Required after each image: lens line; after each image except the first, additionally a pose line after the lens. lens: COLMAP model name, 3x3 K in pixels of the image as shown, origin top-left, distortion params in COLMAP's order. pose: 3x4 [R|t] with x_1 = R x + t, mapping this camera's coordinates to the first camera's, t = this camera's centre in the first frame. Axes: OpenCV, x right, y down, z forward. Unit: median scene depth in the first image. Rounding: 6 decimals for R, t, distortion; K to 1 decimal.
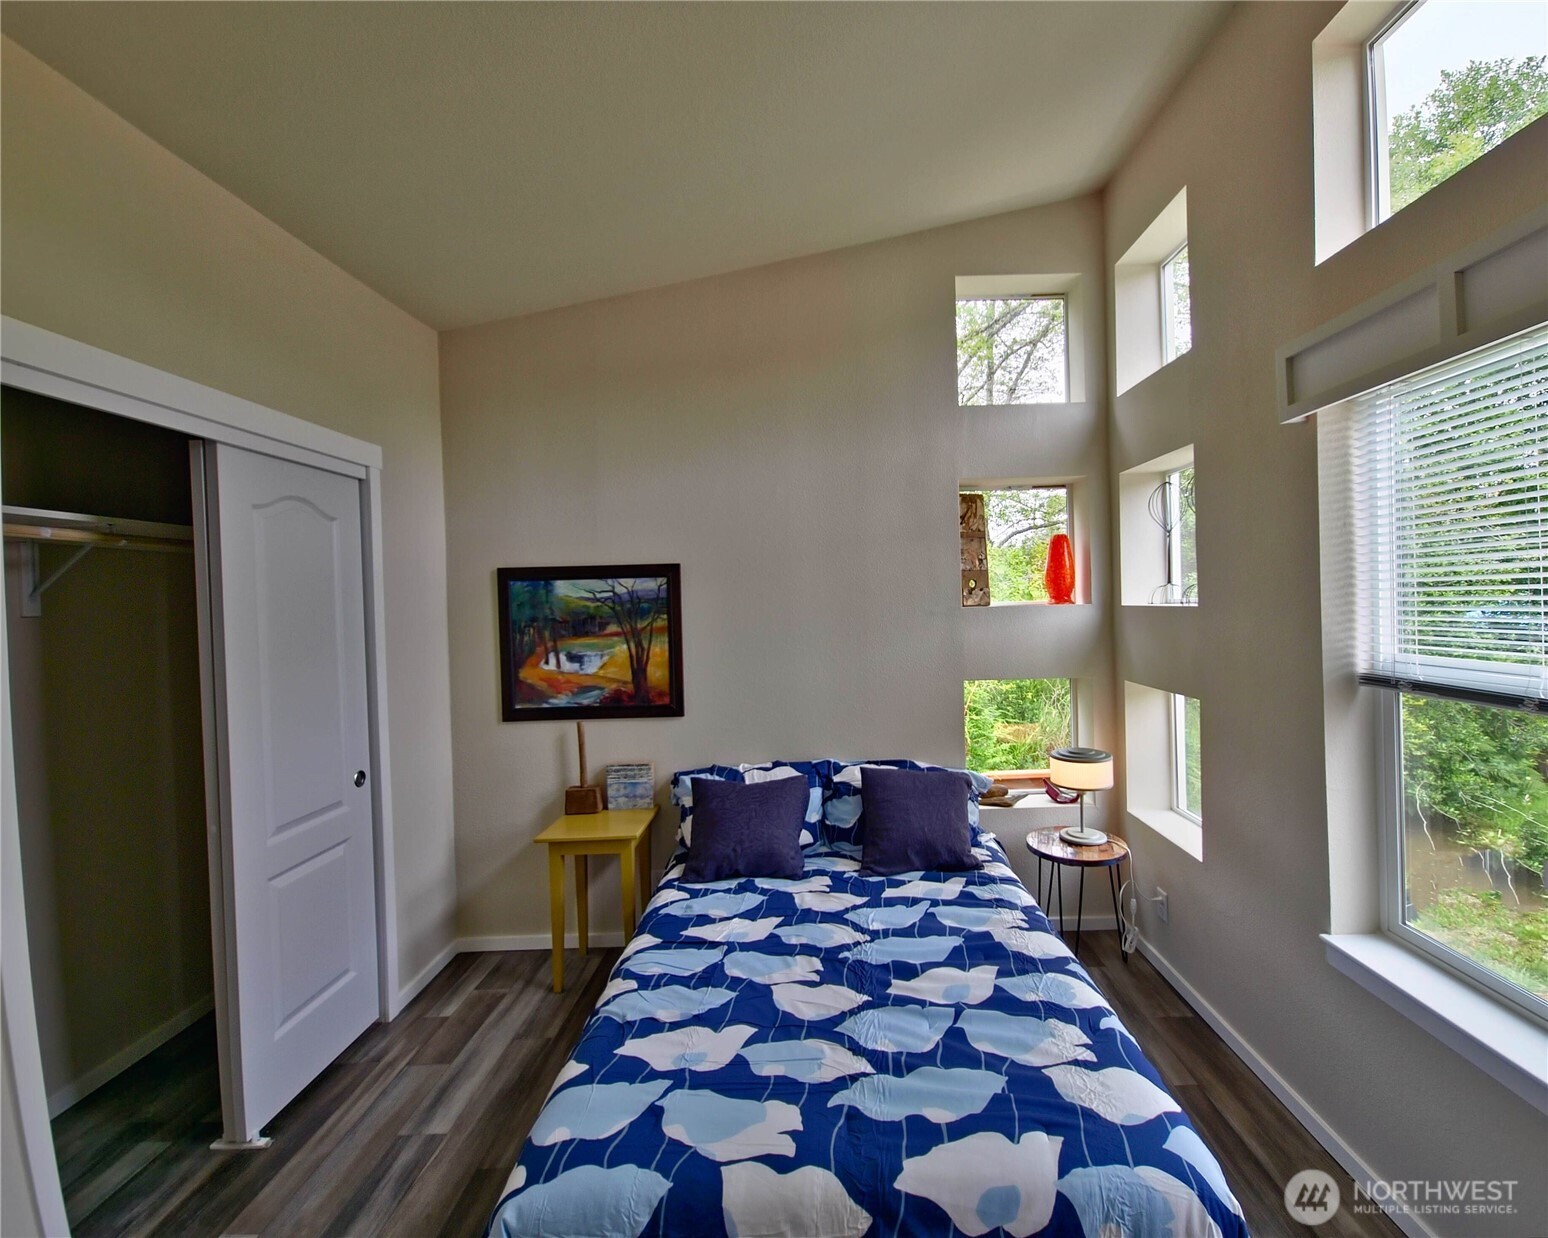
lens RADIAL K [[708.0, 0, 803.6], [0, 708.0, 609.5], [0, 0, 1]] dist [0.000254, -0.000101]
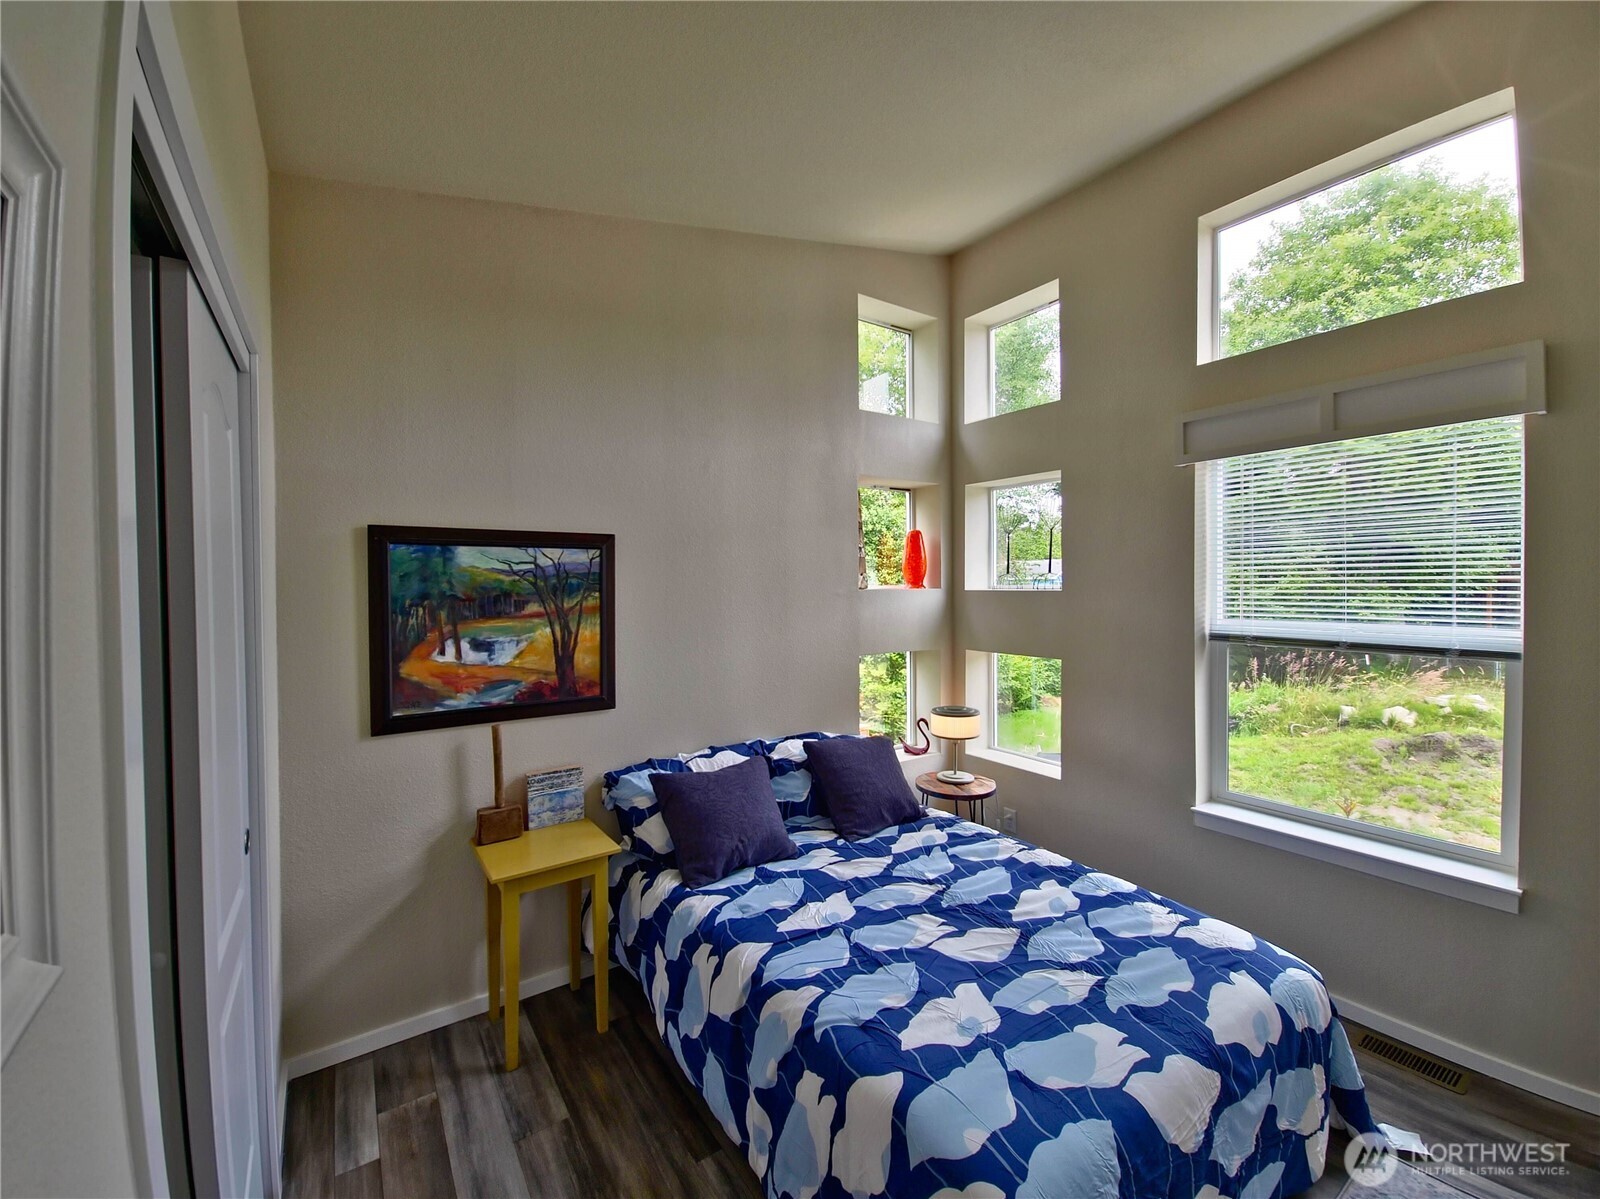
lens RADIAL K [[679.2, 0, 798.9], [0, 679.2, 593.1], [0, 0, 1]] dist [-0.000428, -0.000599]
pose [[0.818075, 0.014212, 0.574936, -0.476737], [-0.008236, 0.999882, -0.012997, 0.017127], [-0.575053, 0.005897, 0.818095, 0.178976]]
